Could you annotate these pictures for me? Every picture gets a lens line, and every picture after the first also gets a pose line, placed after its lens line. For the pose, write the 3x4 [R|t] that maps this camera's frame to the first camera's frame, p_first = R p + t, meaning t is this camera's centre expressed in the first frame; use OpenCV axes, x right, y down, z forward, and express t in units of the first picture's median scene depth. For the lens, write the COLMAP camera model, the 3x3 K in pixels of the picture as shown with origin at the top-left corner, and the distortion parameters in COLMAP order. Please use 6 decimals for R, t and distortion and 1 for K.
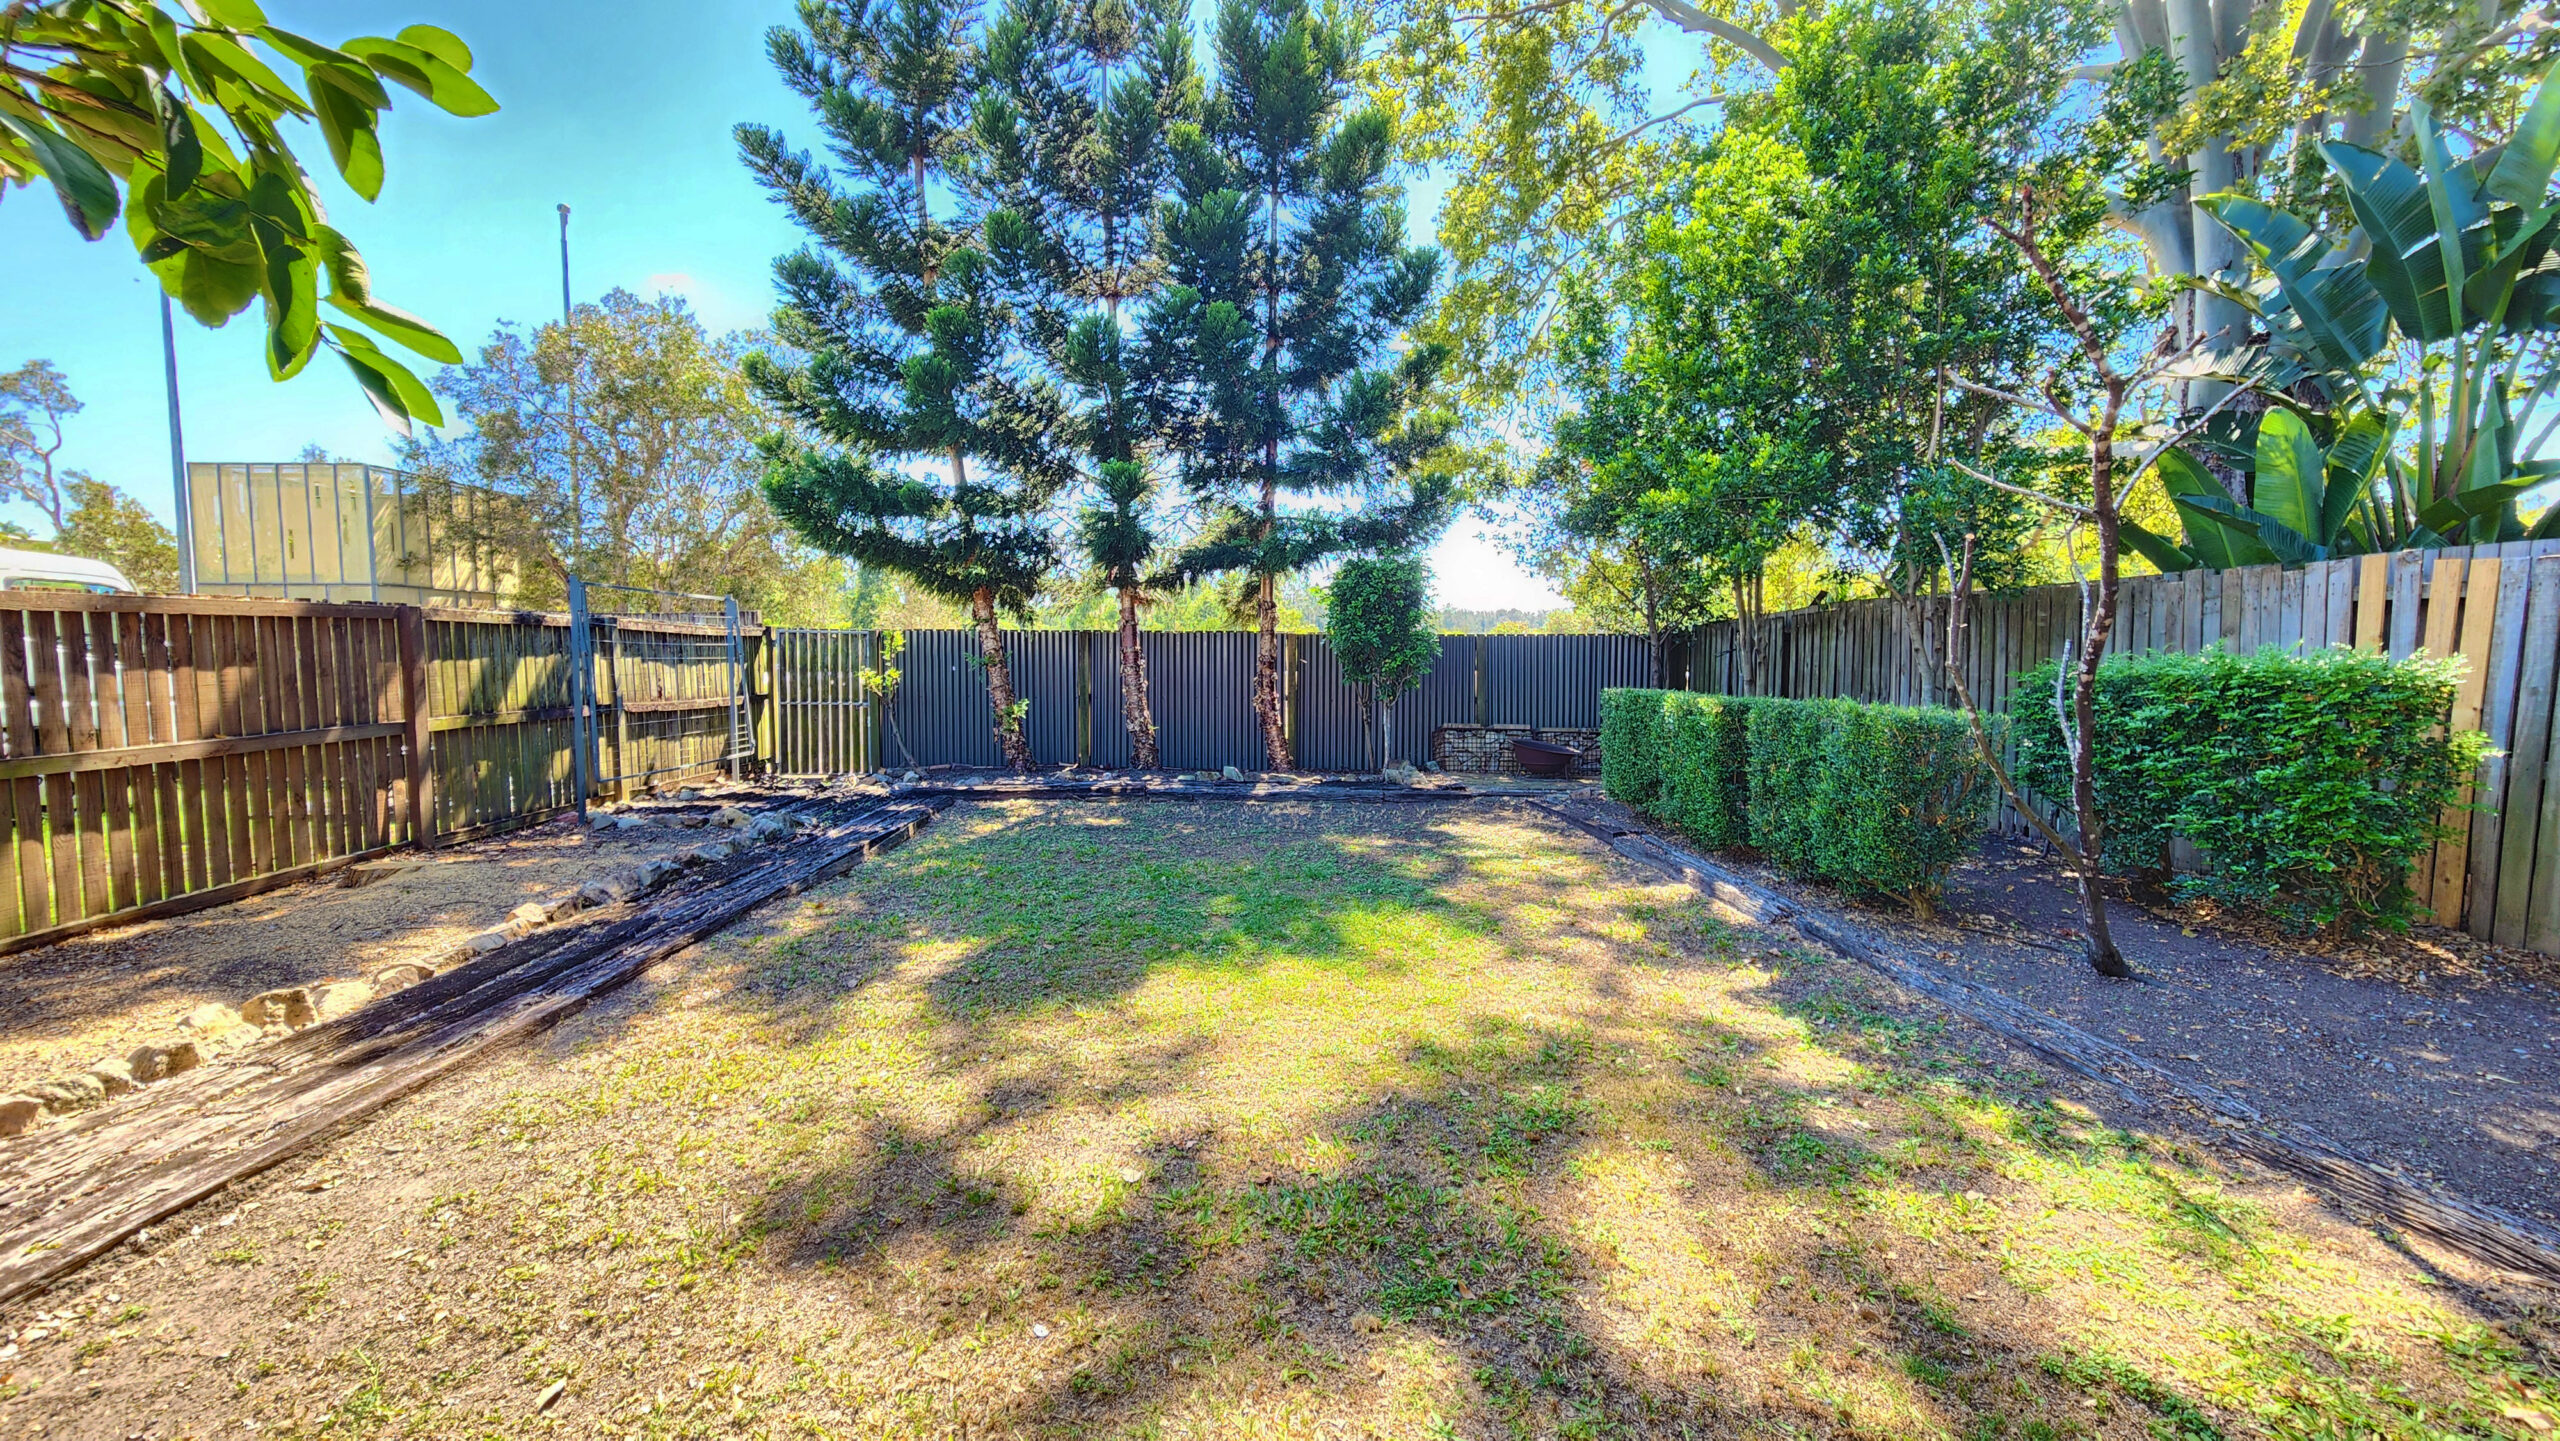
lens RADIAL K [[1041.6, 0, 1280.0], [0, 1041.6, 720.5], [0, 0, 1]] dist [0.000855, -0.000070]
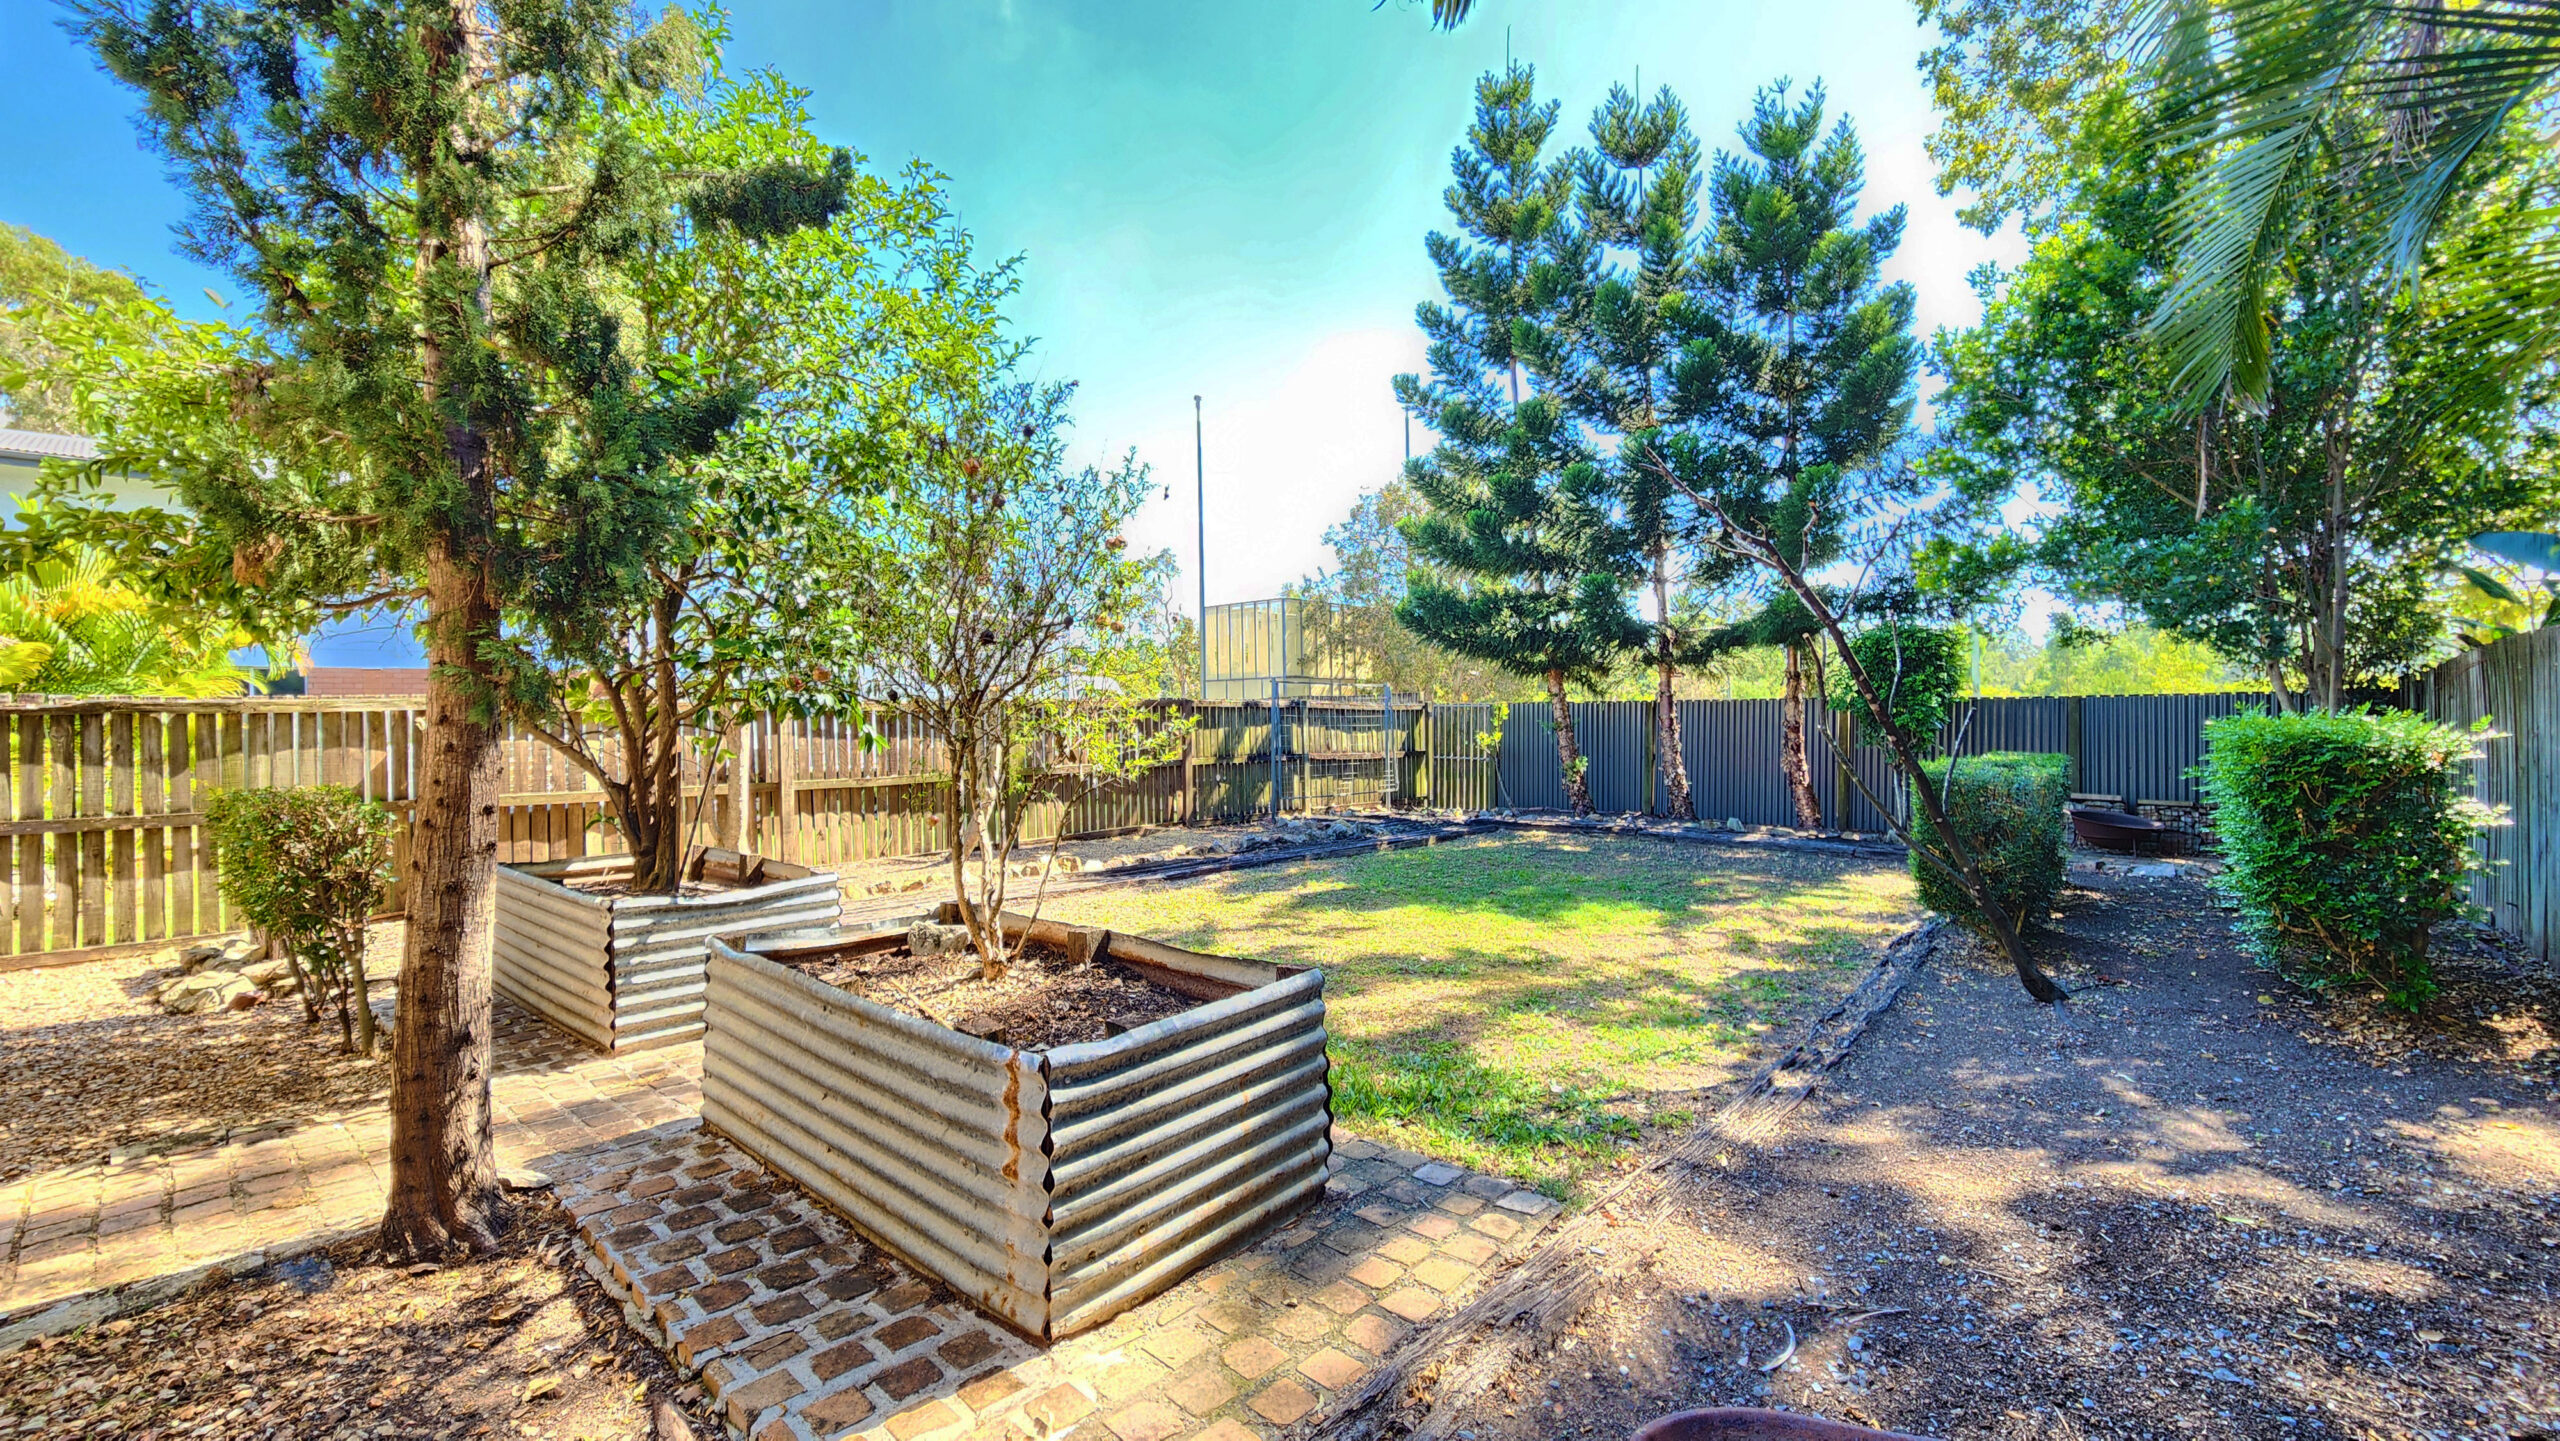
lens RADIAL K [[1058.5, 0, 1280.0], [0, 1058.5, 720.5], [0, 0, 1]] dist [0.001378, 0.000170]
pose [[0.711761, -0.009465, -0.702358, 0.383870], [-0.035143, 0.998177, -0.049065, 0.011051], [0.701543, 0.059605, 0.710130, -0.163159]]
